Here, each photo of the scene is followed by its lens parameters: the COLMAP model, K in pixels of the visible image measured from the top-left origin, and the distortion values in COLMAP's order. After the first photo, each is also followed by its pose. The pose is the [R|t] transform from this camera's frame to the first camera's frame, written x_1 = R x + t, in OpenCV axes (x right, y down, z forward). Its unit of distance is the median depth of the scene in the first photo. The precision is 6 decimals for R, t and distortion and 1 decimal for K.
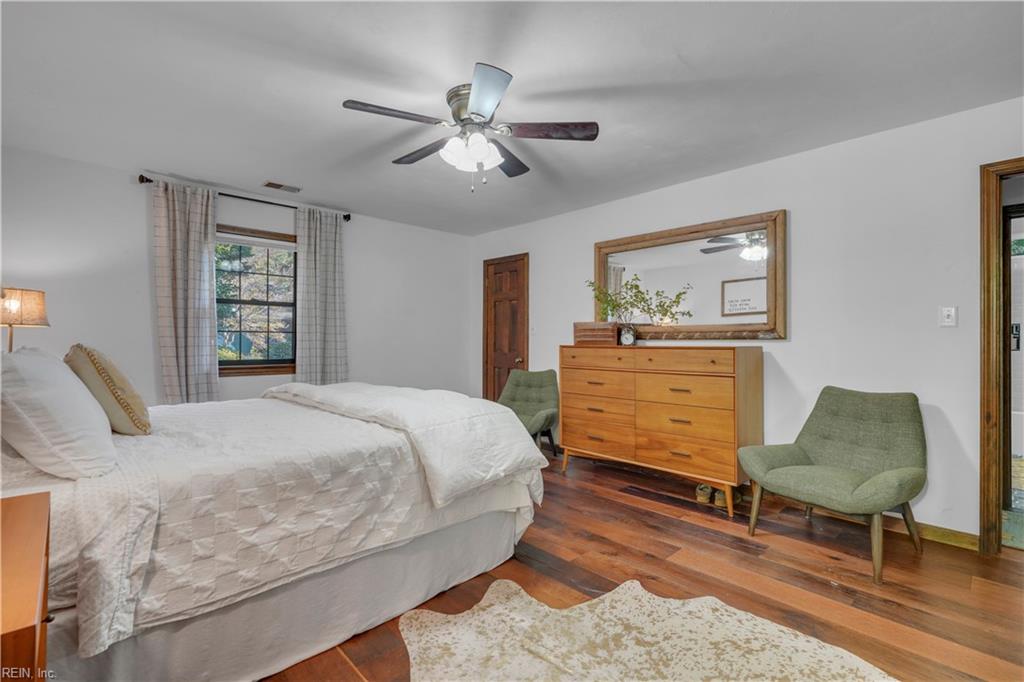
lens RADIAL K [[462.5, 0, 509.2], [0, 462.5, 334.9], [0, 0, 1]] dist [-0.009445, 0.003681]
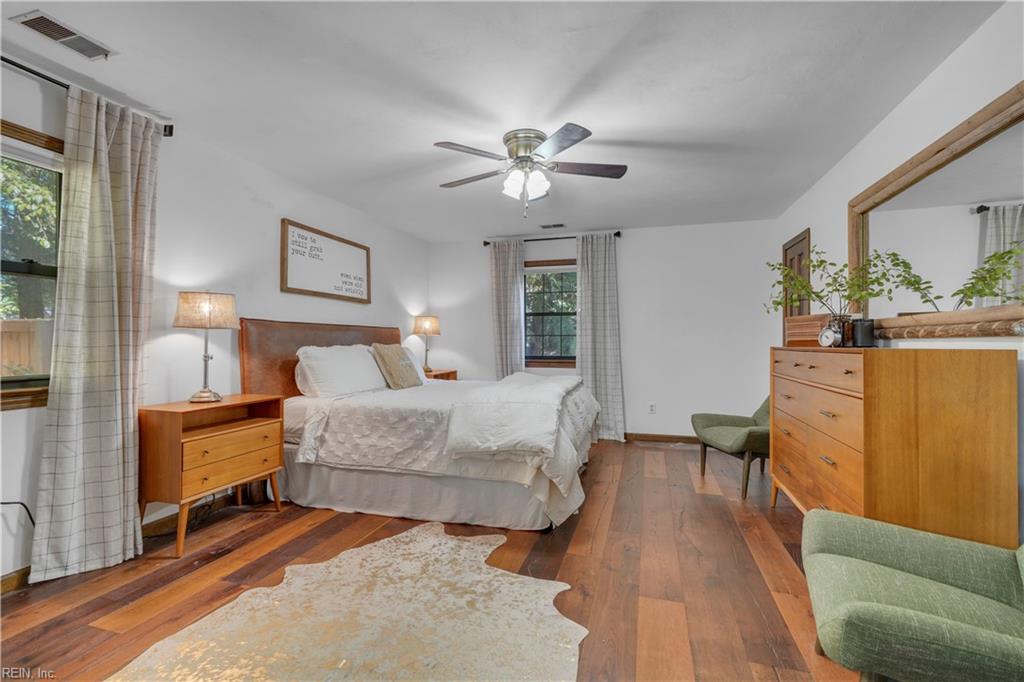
lens RADIAL K [[462.5, 0, 509.8], [0, 462.5, 340.2], [0, 0, 1]] dist [-0.009445, 0.003681]
pose [[0.492927, -0.006695, -0.870045, 1.223149], [0.012945, 0.999916, -0.000361, 0.012634], [0.869975, -0.011084, 0.492972, 0.476785]]
